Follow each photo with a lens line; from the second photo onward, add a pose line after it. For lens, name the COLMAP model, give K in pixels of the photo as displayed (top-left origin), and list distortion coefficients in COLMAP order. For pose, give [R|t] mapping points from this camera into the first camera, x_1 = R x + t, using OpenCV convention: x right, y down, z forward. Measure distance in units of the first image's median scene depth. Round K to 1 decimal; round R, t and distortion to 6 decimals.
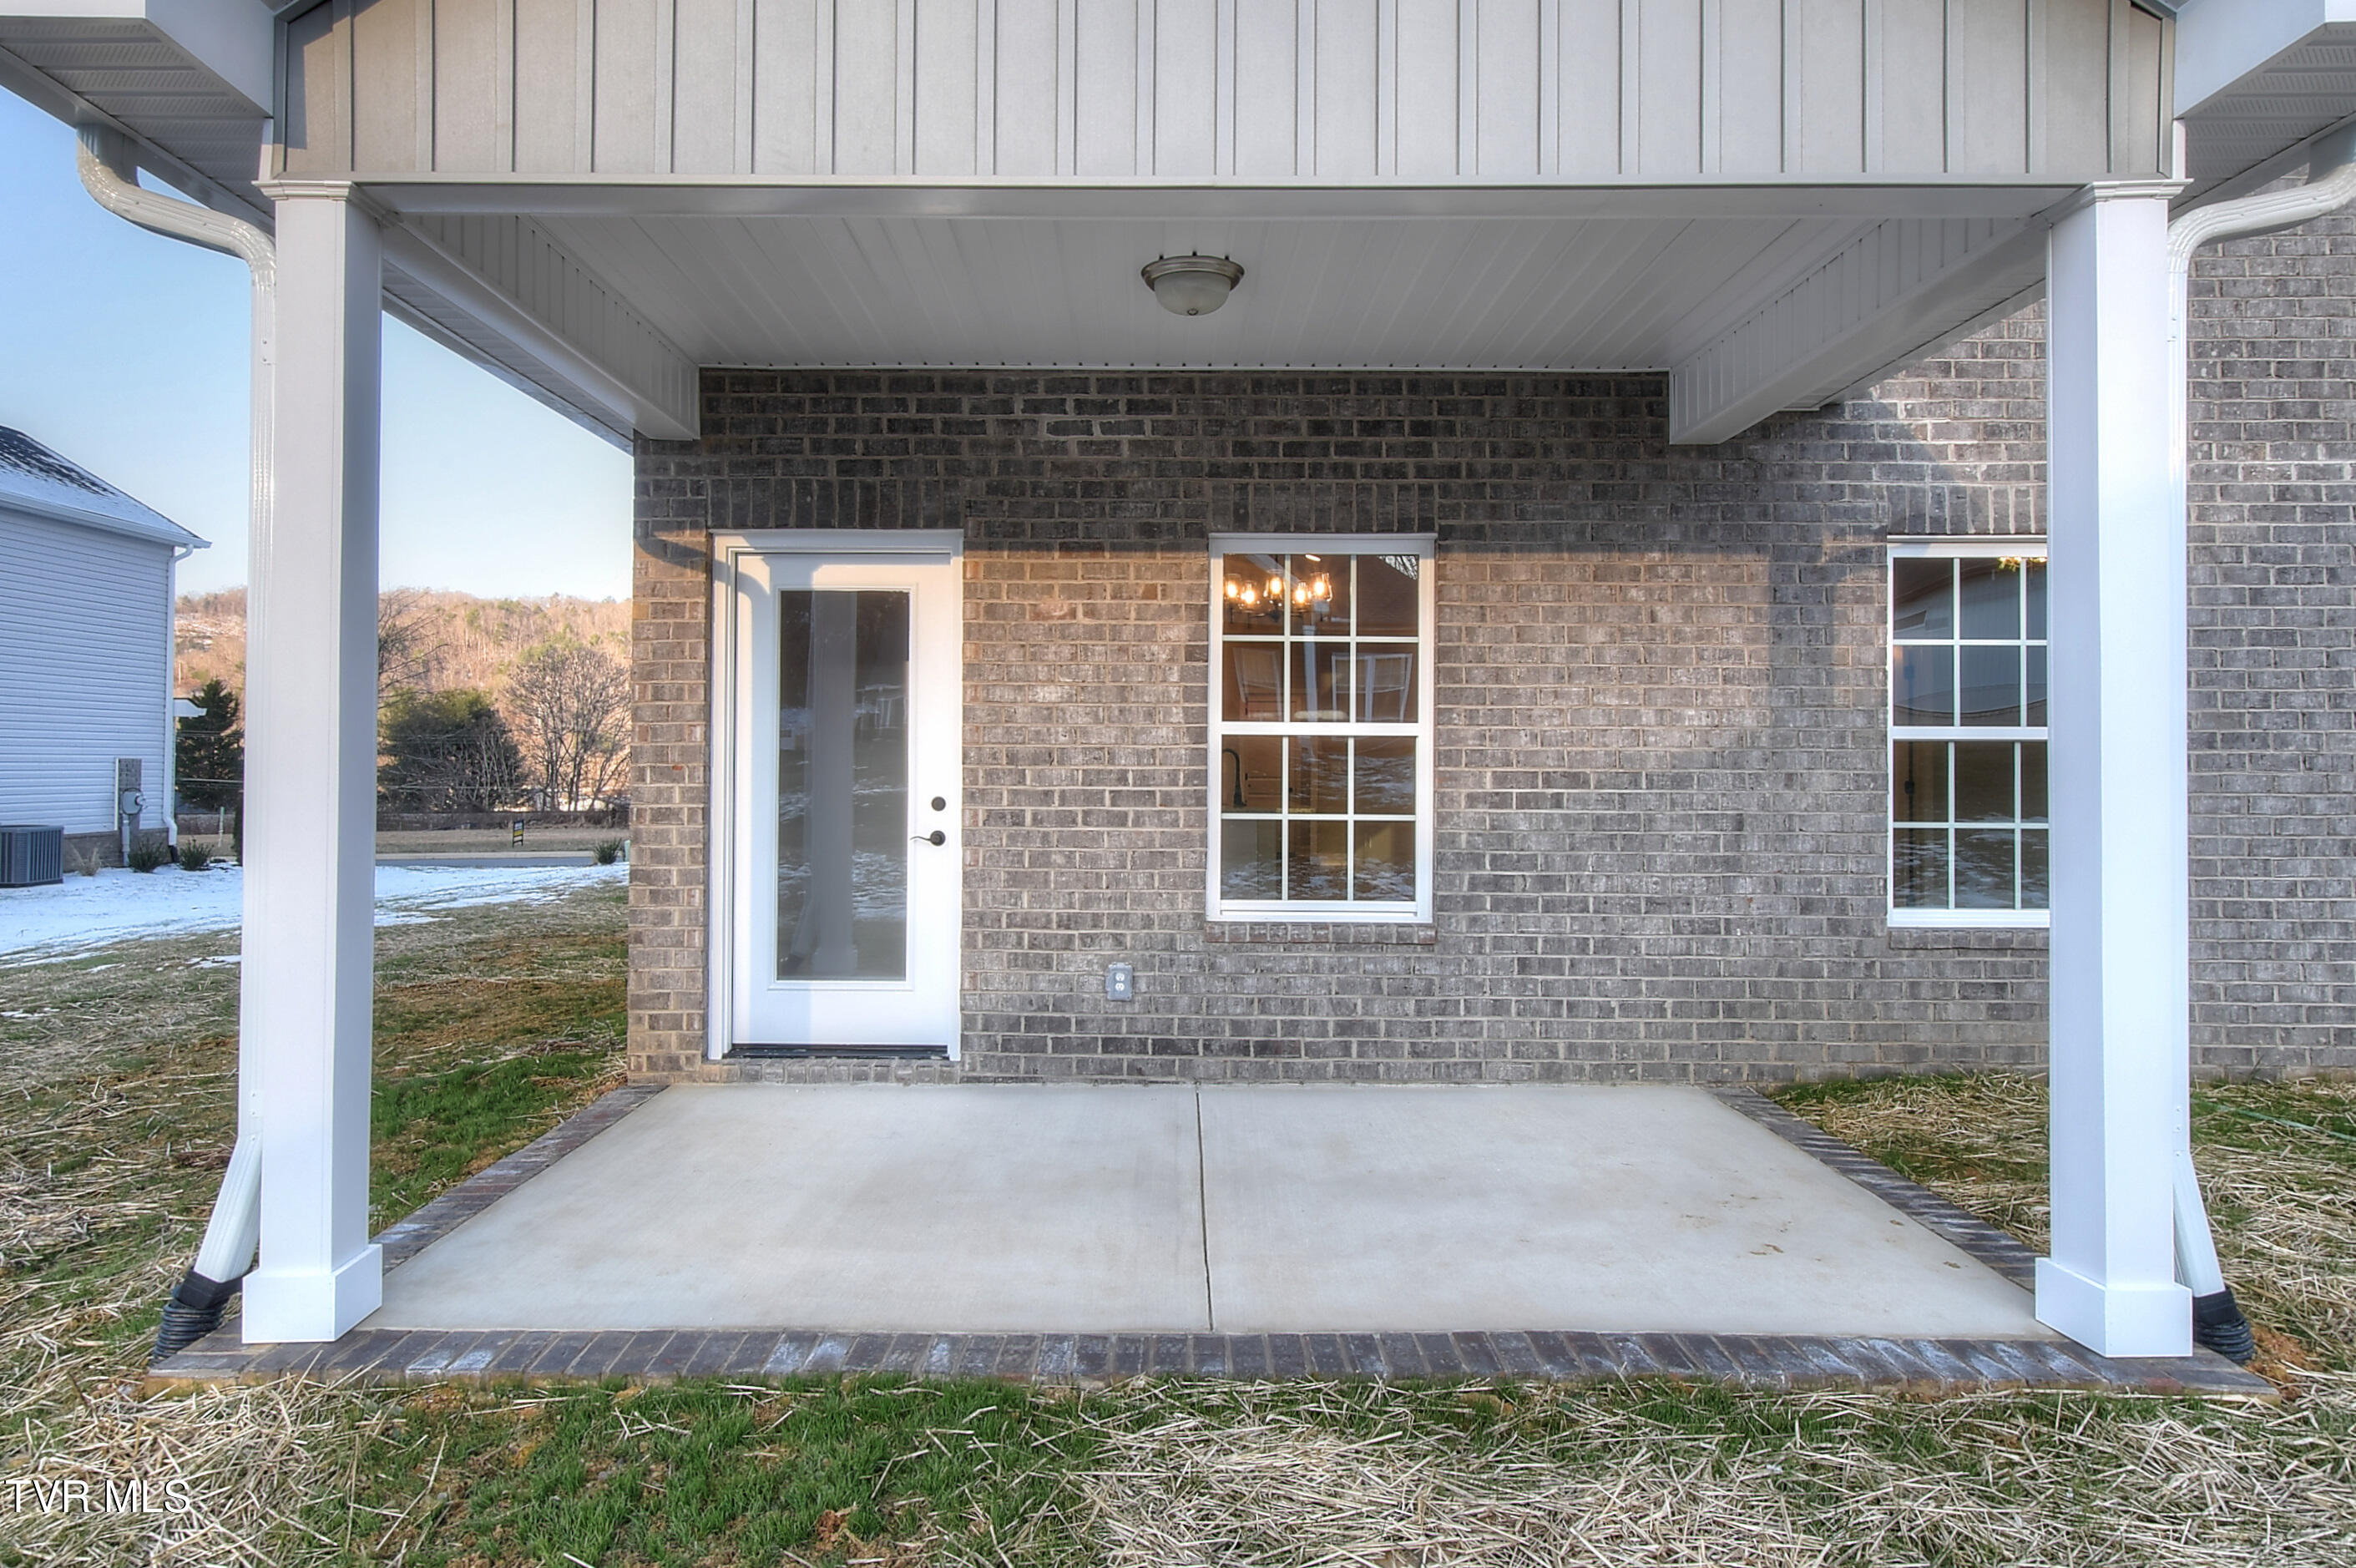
lens RADIAL K [[1328.3, 0, 1166.5], [0, 1328.3, 755.5], [0, 0, 1]] dist [0.003523, 0.003461]
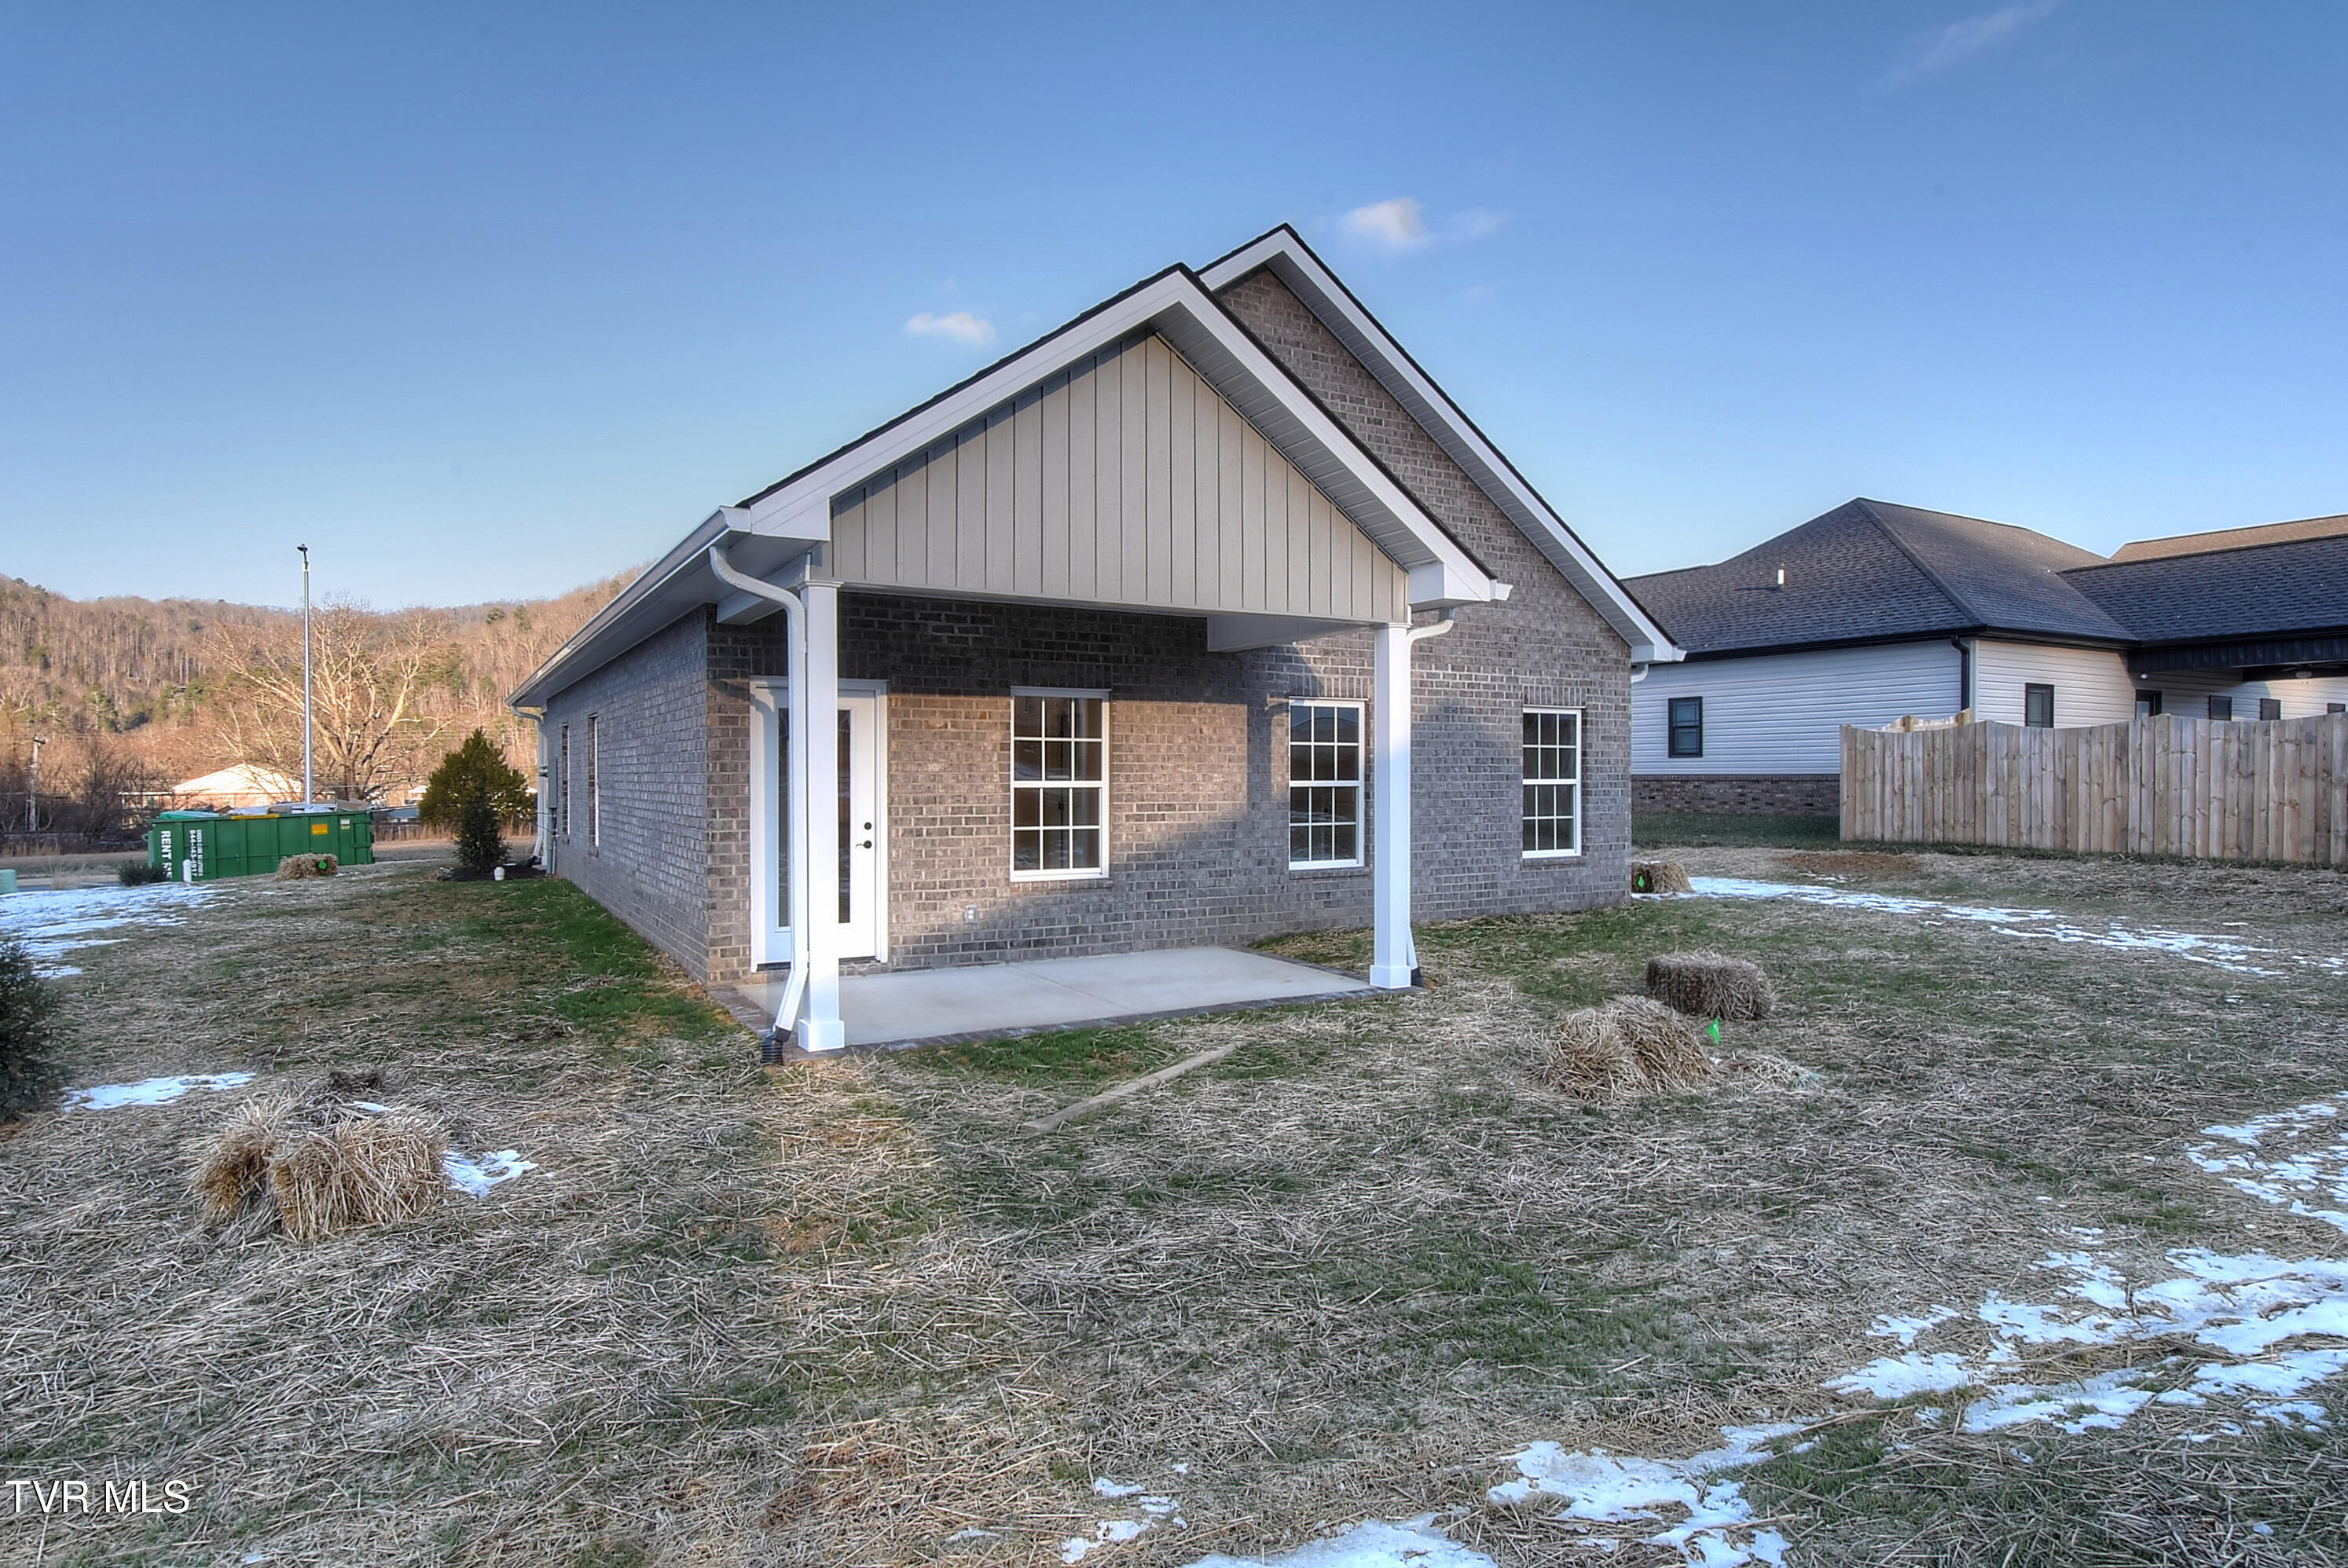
lens RADIAL K [[1288.6, 0, 1176.3], [0, 1288.6, 795.3], [0, 0, 1]] dist [-0.003277, 0.000877]
pose [[0.858849, -0.013021, 0.512063, -0.742004], [-0.001089, 0.999628, 0.027247, -0.057274], [-0.512227, -0.023958, 0.858516, -0.779751]]
